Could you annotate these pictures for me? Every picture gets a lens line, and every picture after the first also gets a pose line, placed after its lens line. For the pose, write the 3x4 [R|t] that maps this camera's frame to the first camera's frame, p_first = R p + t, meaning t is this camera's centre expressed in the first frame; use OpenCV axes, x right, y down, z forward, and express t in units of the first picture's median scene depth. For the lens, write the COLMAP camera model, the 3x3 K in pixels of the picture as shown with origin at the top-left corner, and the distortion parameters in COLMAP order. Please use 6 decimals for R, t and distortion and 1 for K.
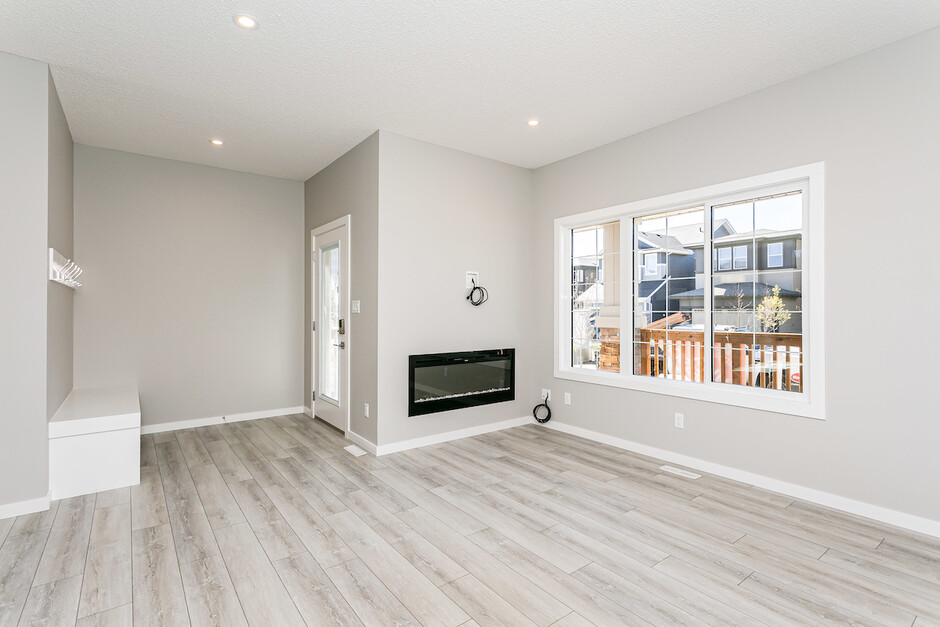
lens RADIAL K [[453.5, 0, 467.8], [0, 453.5, 312.1], [0, 0, 1]] dist [0.010430, -0.001012]
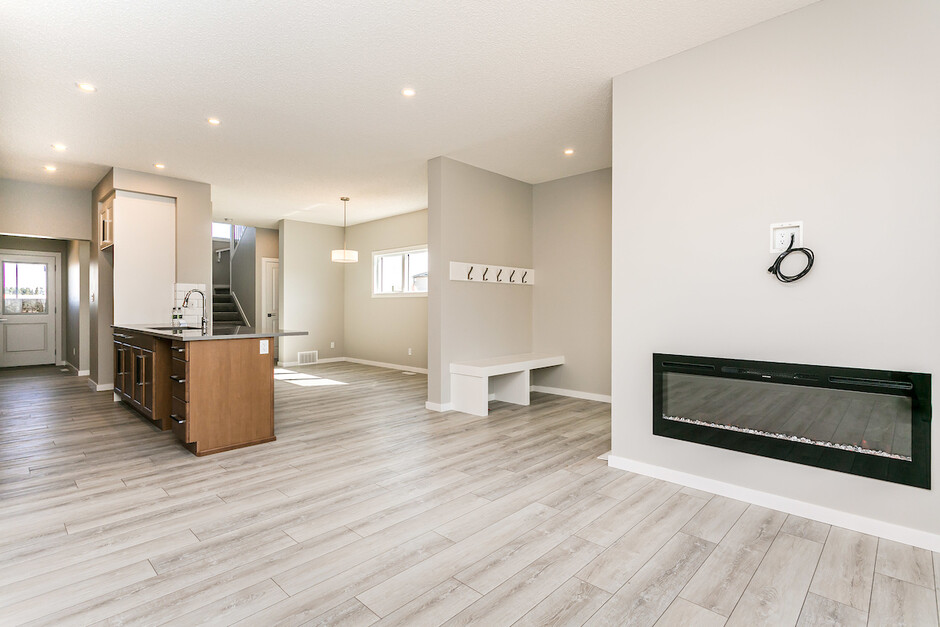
lens RADIAL K [[453.5, 0, 448.6], [0, 453.5, 306.2], [0, 0, 1]] dist [0.010430, -0.001012]
pose [[0.130651, -0.001594, -0.991427, 0.667033], [-0.001337, 0.999998, -0.001784, 0.021931], [0.991428, 0.001559, 0.130648, 0.650957]]
